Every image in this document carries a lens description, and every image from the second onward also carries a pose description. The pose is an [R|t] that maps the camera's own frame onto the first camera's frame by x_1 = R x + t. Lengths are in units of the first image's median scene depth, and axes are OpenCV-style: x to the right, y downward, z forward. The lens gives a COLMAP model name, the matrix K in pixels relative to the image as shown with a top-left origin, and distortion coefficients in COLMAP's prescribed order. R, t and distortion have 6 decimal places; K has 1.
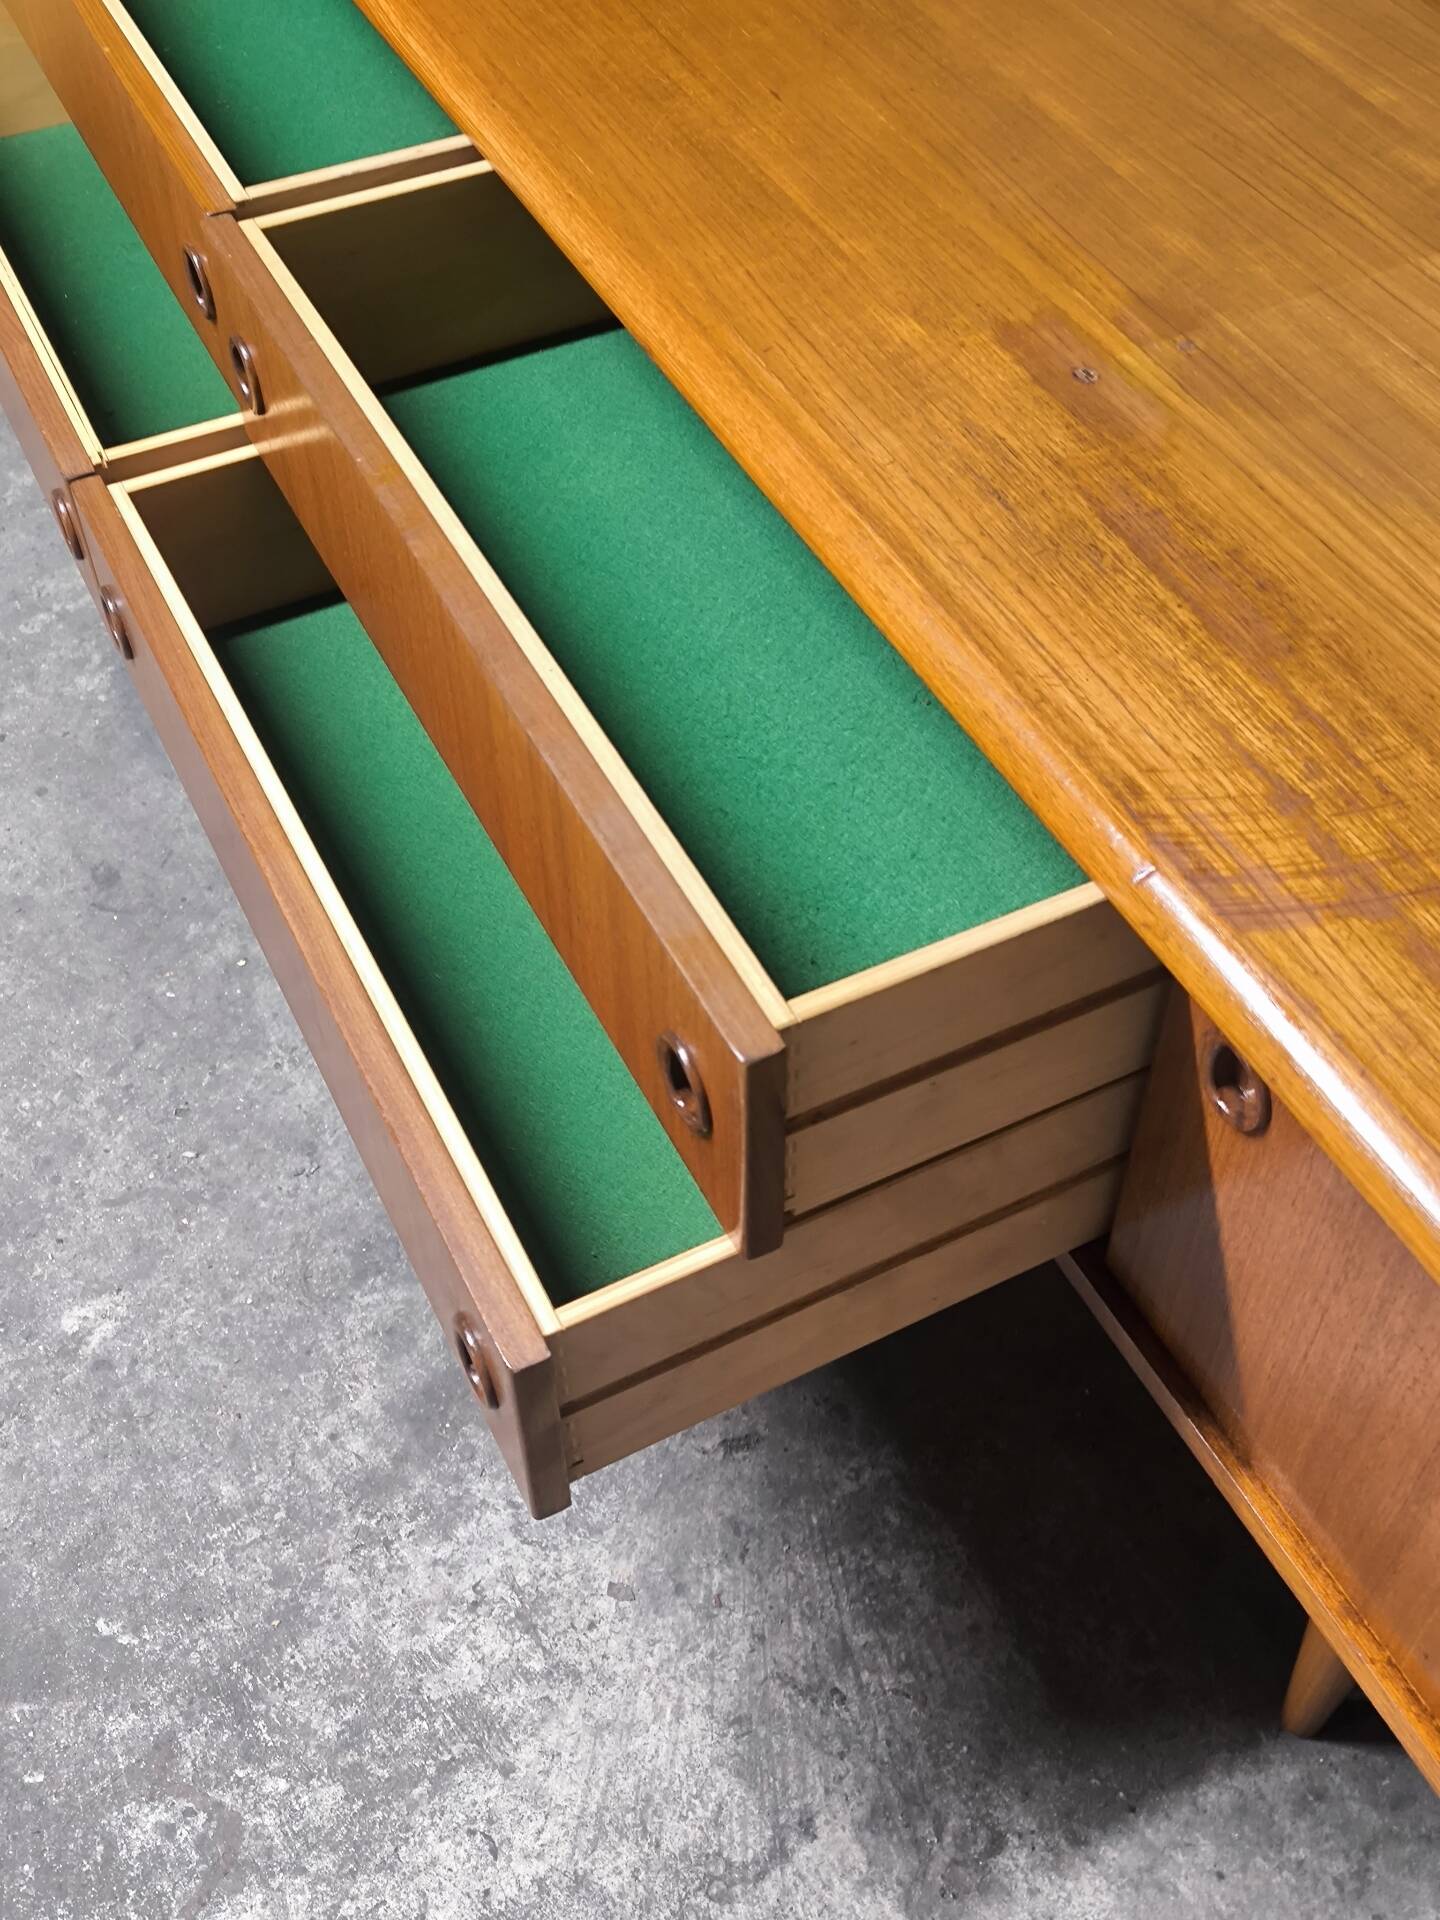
lens RADIAL K [[2047.8, 0, 722.7], [0, 2047.8, 973.6], [0, 0, 1]] dist [0.048517, 0.000000]
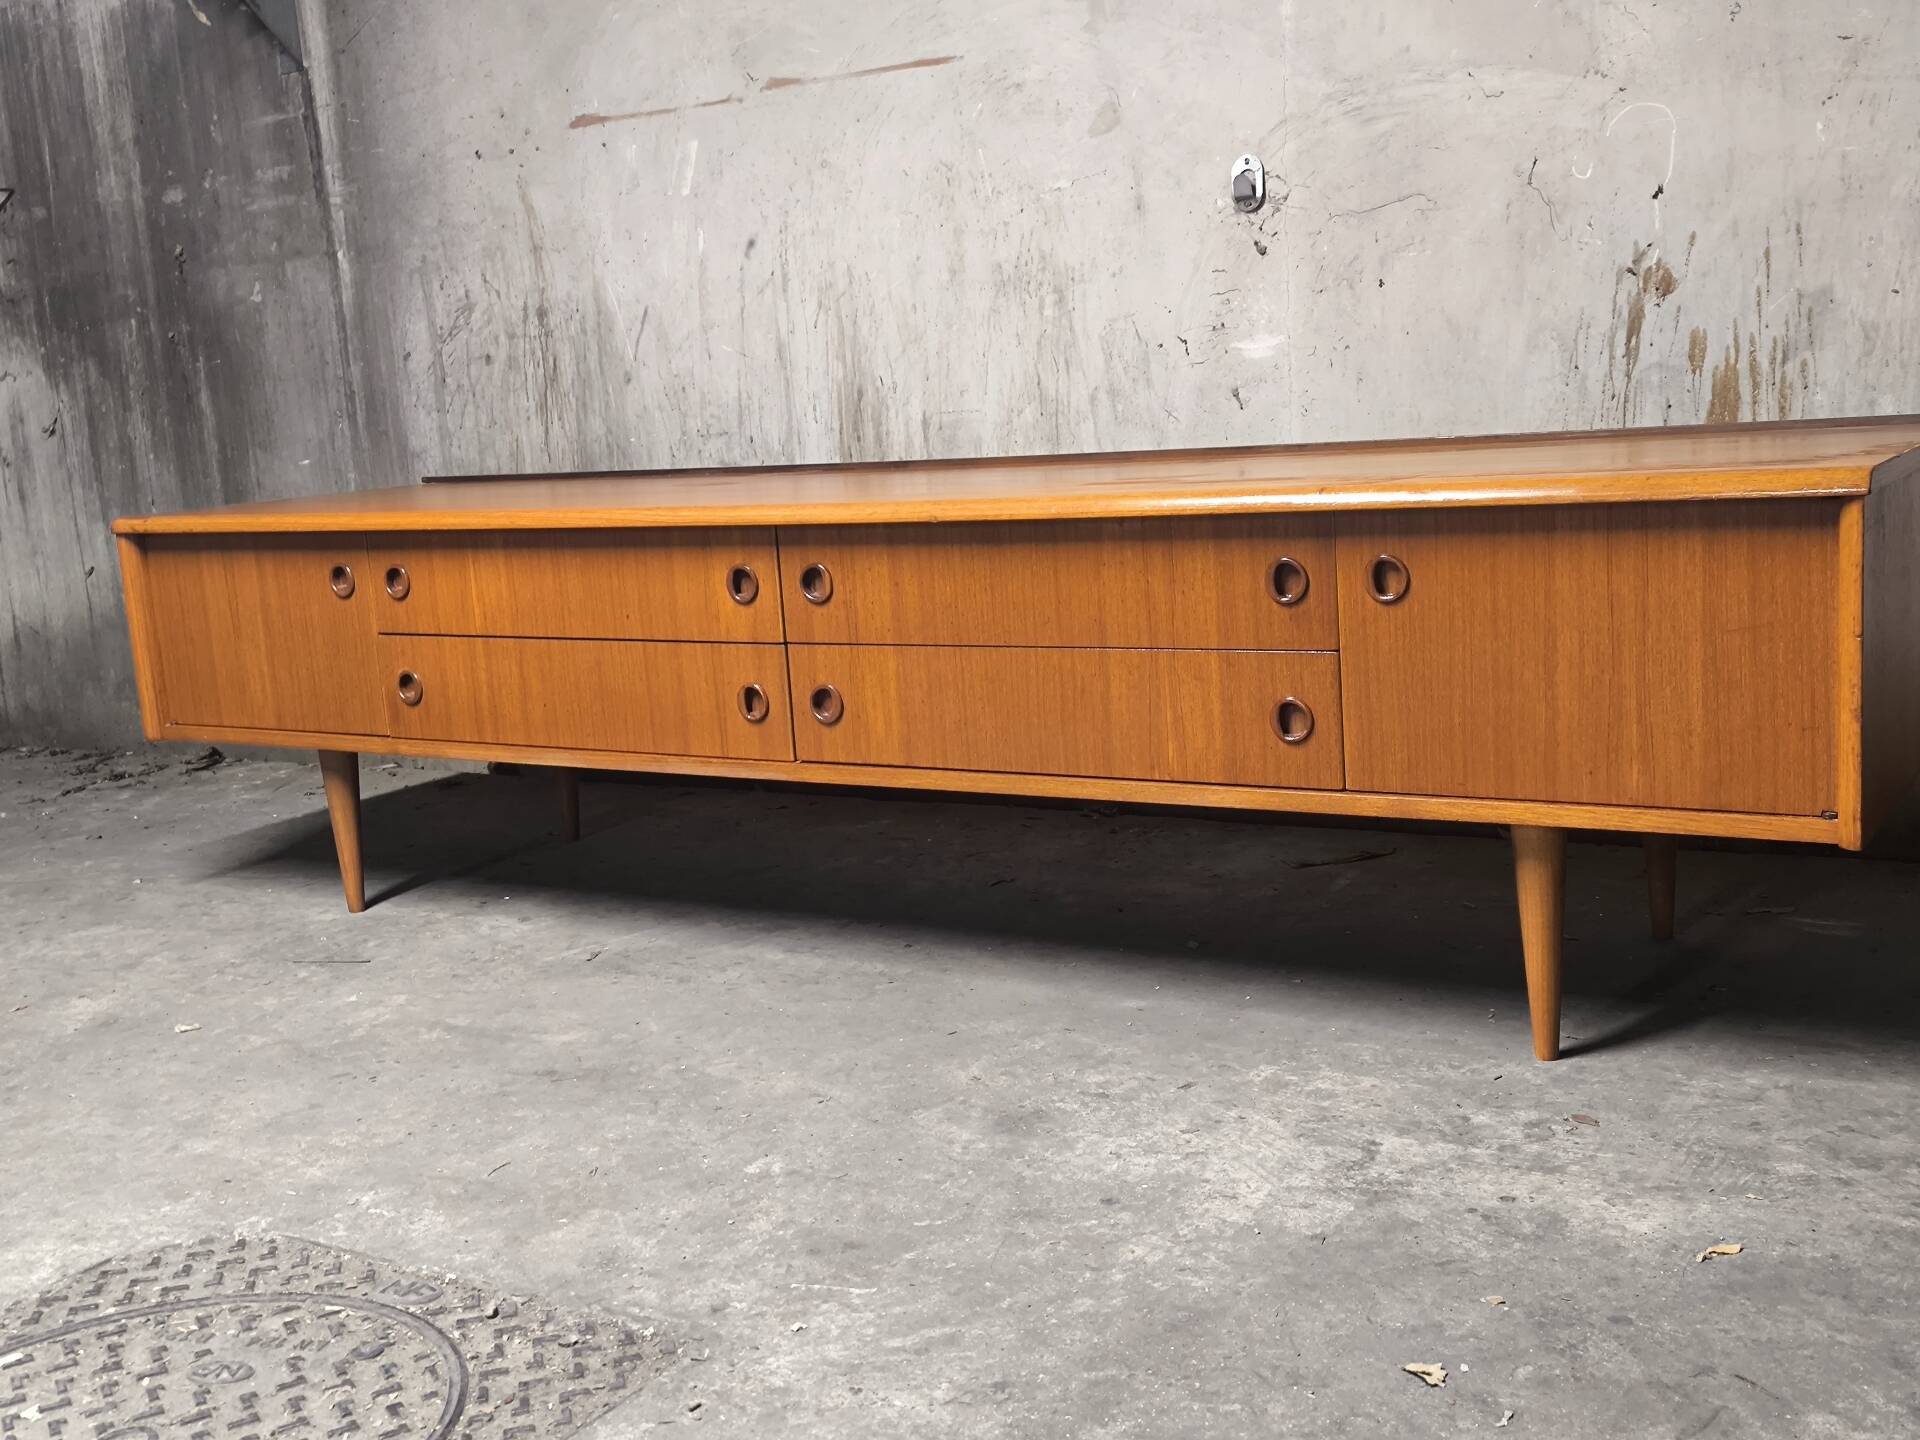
lens RADIAL K [[2047.8, 0, 967.5], [0, 2047.8, 709.3], [0, 0, 1]] dist [0.048517, 0.000000]
pose [[0.854129, -0.140350, 0.500766, -0.968067], [0.435359, 0.719672, -0.540865, 0.873745], [-0.284477, 0.679981, 0.675795, -0.238485]]
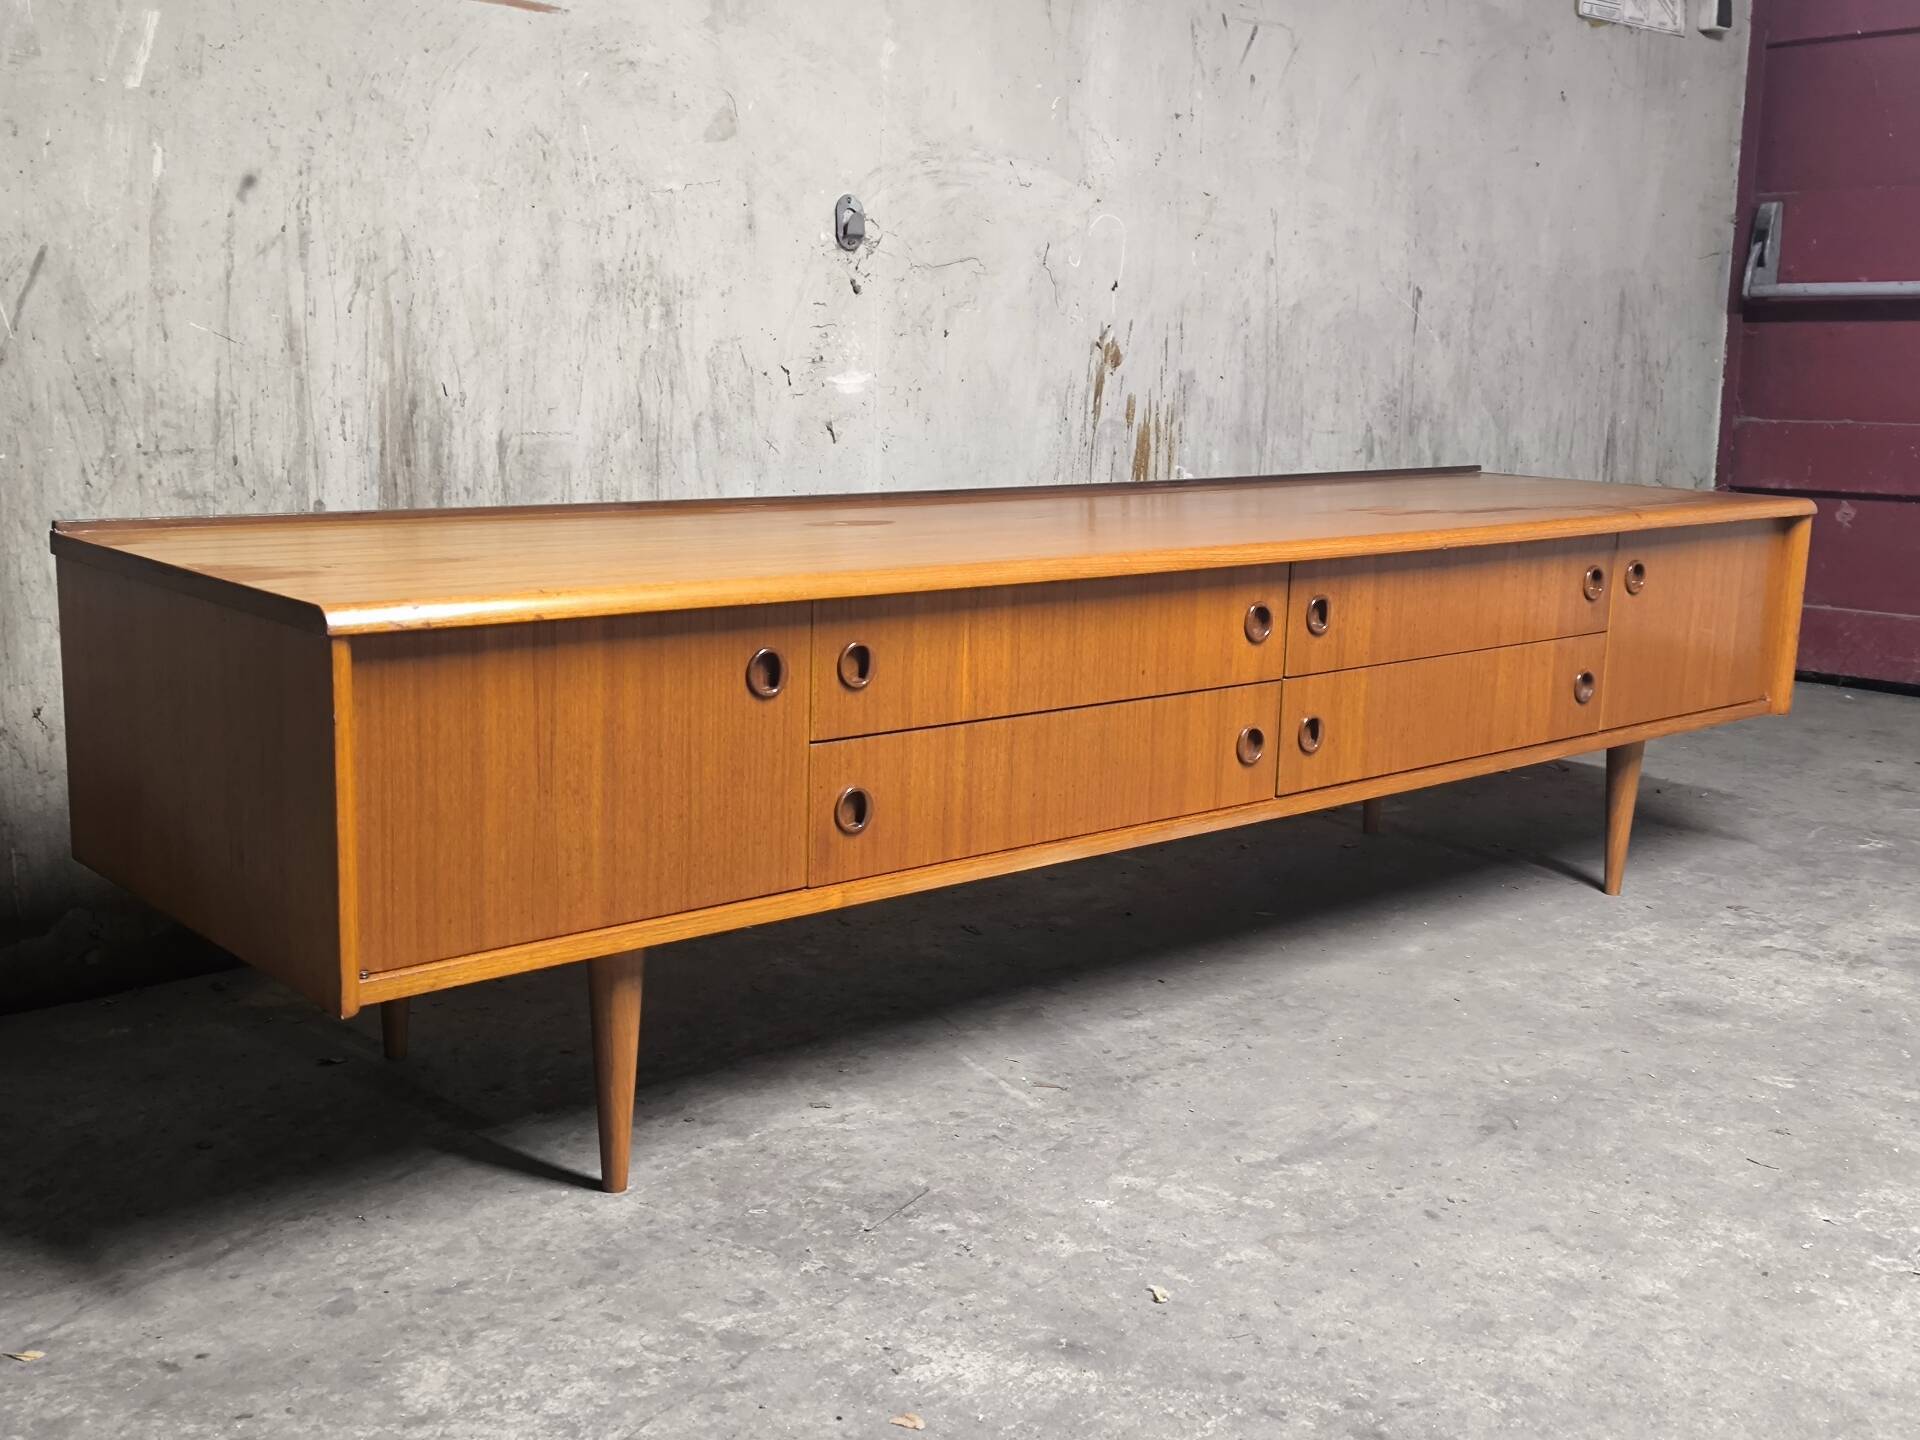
lens RADIAL K [[2047.8, 0, 958.9], [0, 2047.8, 712.3], [0, 0, 1]] dist [0.048517, 0.000000]
pose [[-0.257352, -0.182336, 0.948959, -1.931026], [0.718173, 0.620953, 0.314076, -1.189436], [-0.646527, 0.762345, -0.028854, 1.428353]]
